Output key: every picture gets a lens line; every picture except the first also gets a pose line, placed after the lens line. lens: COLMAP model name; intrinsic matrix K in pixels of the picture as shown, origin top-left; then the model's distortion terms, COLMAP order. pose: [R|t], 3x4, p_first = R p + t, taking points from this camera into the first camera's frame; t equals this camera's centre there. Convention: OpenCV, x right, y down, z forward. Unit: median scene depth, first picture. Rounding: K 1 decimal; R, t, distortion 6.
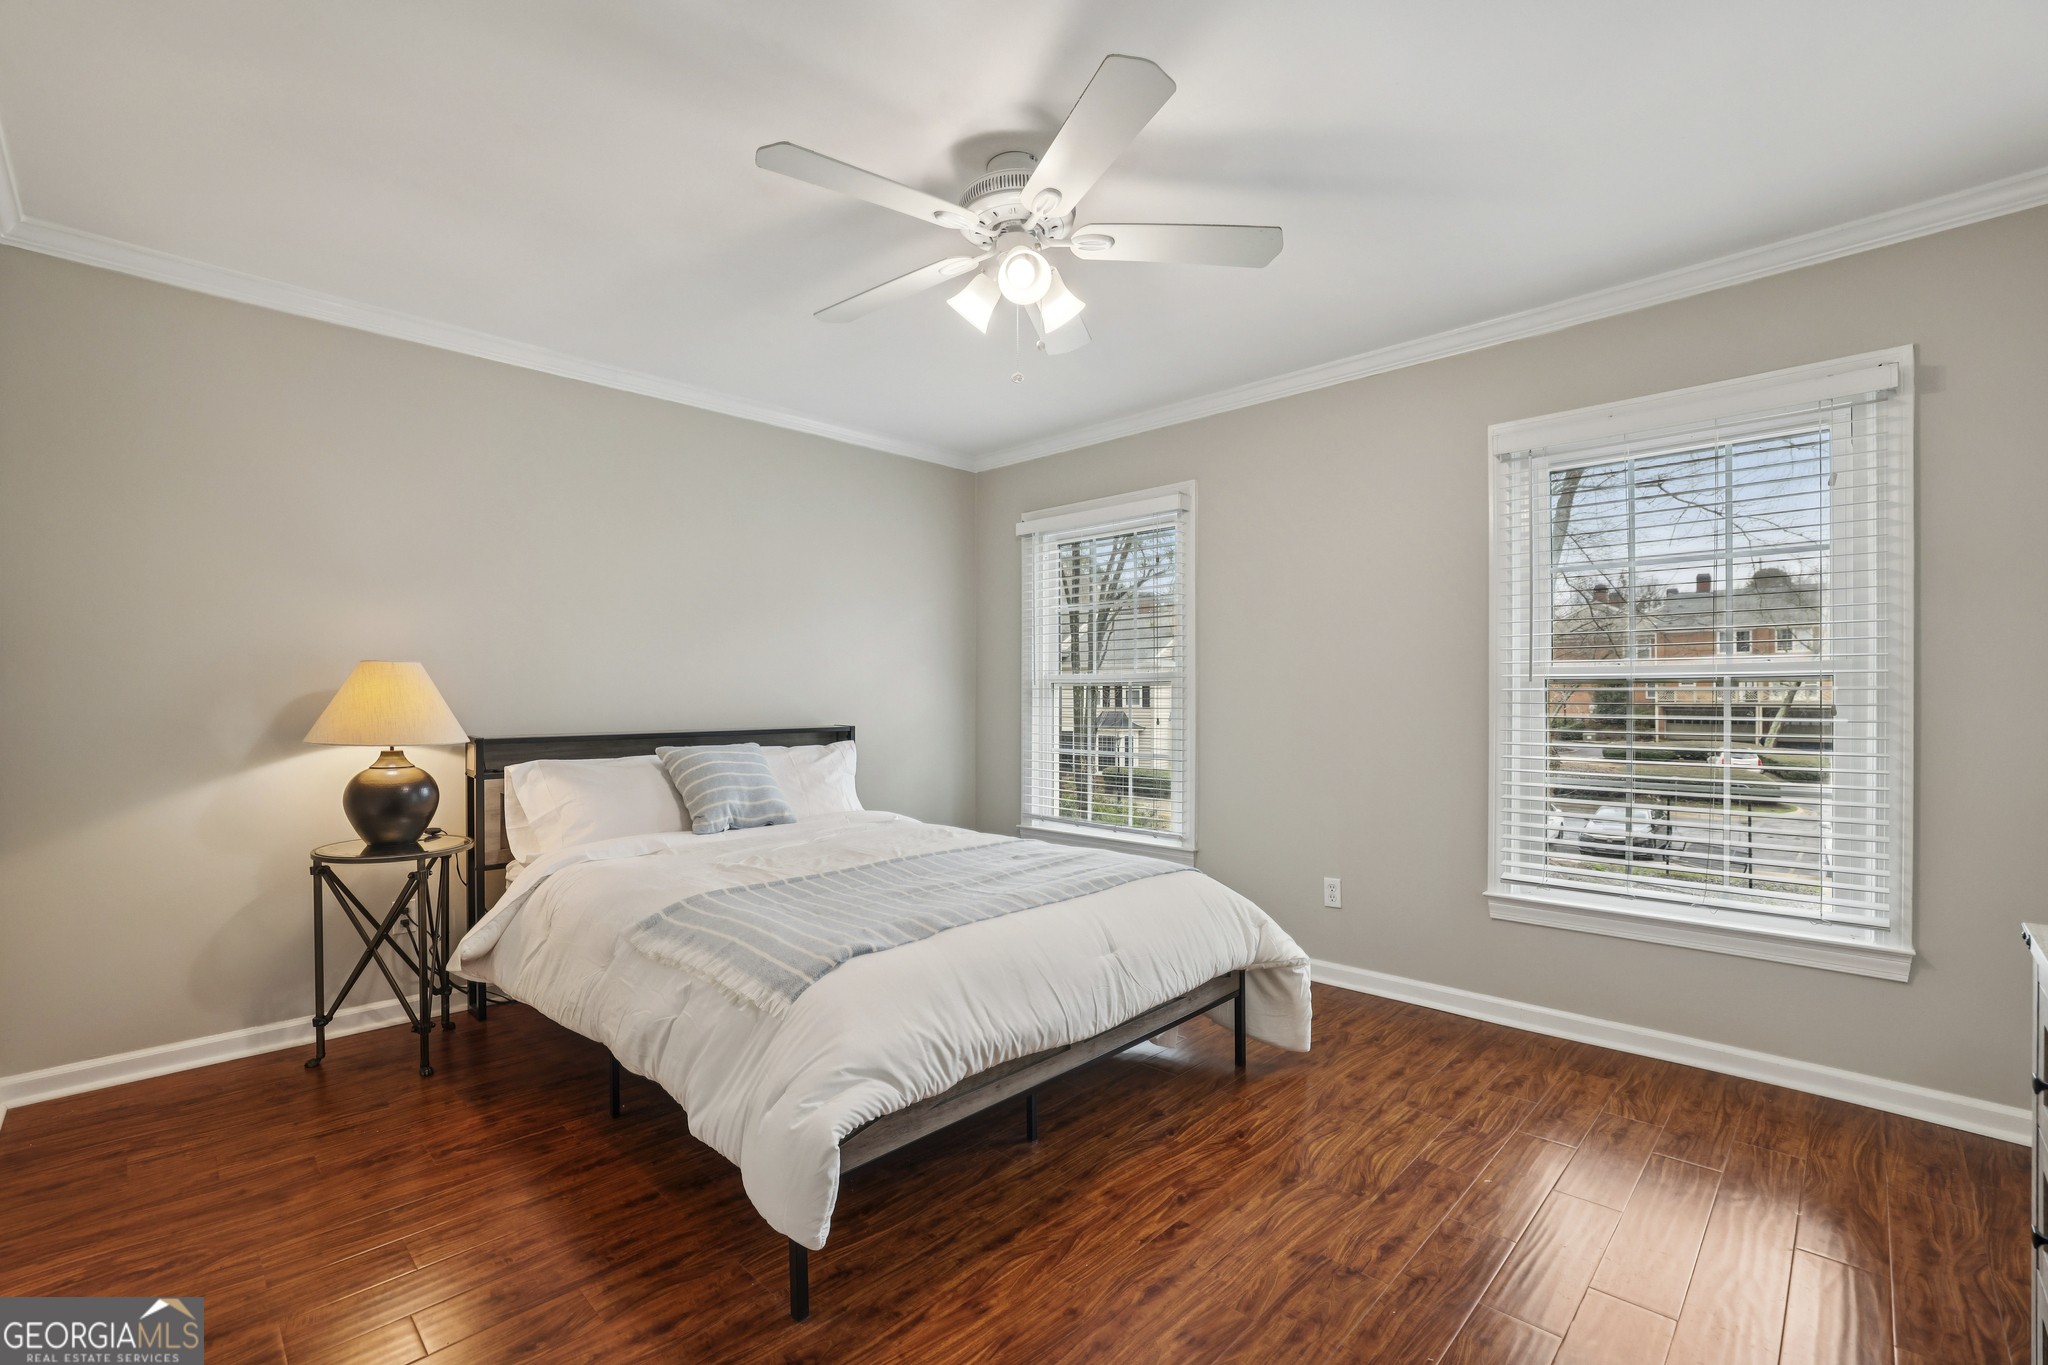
lens RADIAL K [[878.3, 0, 1029.5], [0, 878.3, 658.9], [0, 0, 1]] dist [-0.043468, 0.014762]
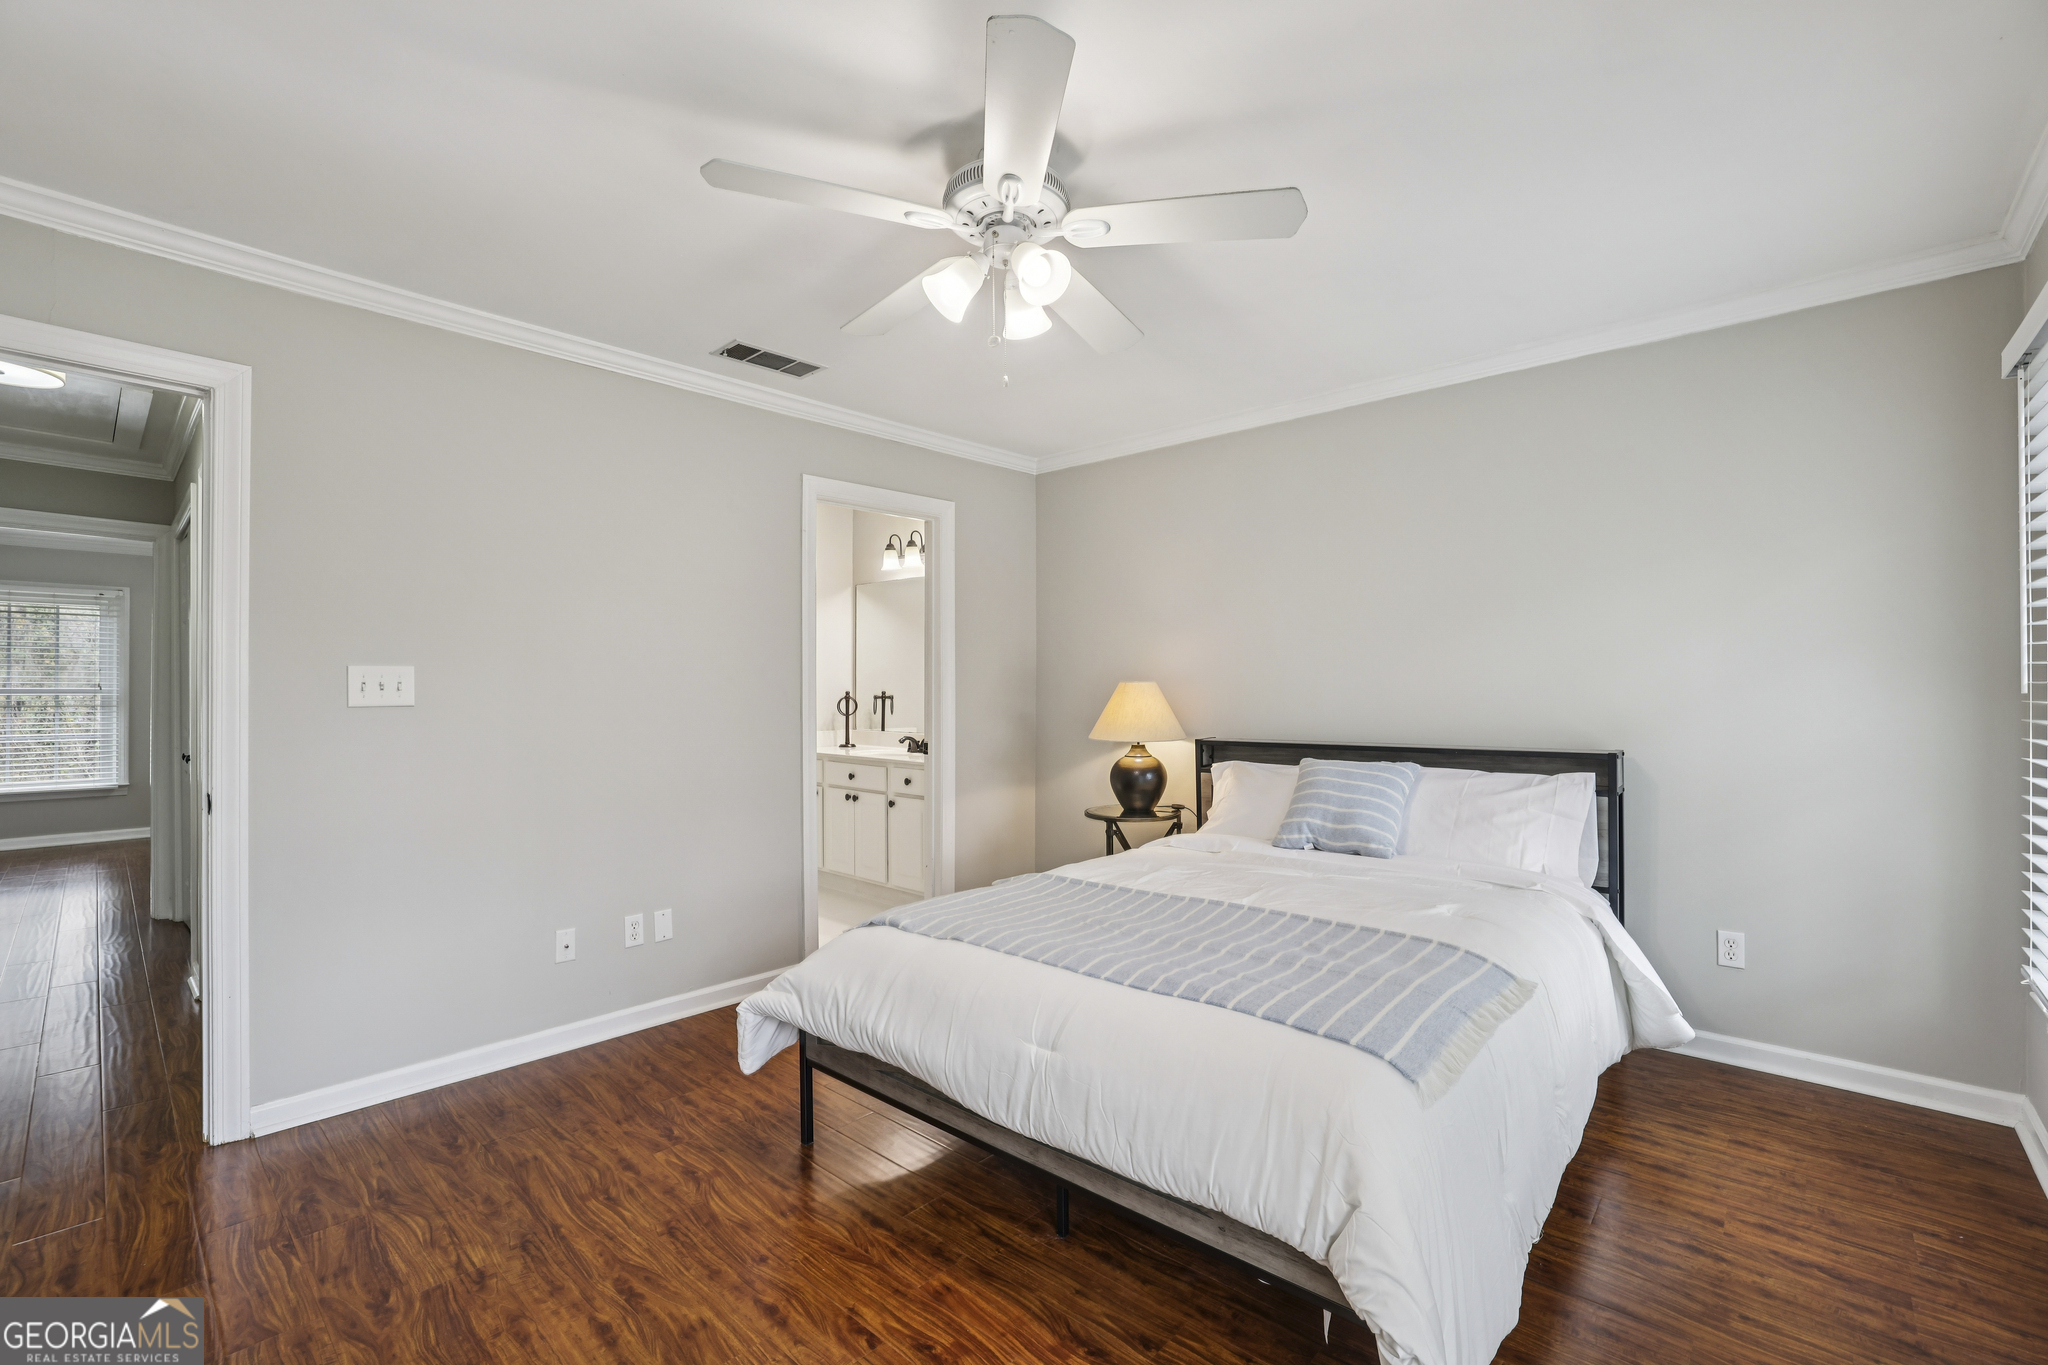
lens RADIAL K [[886.0, 0, 1019.1], [0, 886.0, 668.5], [0, 0, 1]] dist [-0.053184, 0.024128]
pose [[0.034228, -0.027000, -0.999049, 0.829629], [0.042412, 0.998774, -0.025539, 0.013917], [0.998514, -0.041497, 0.035331, 0.898471]]
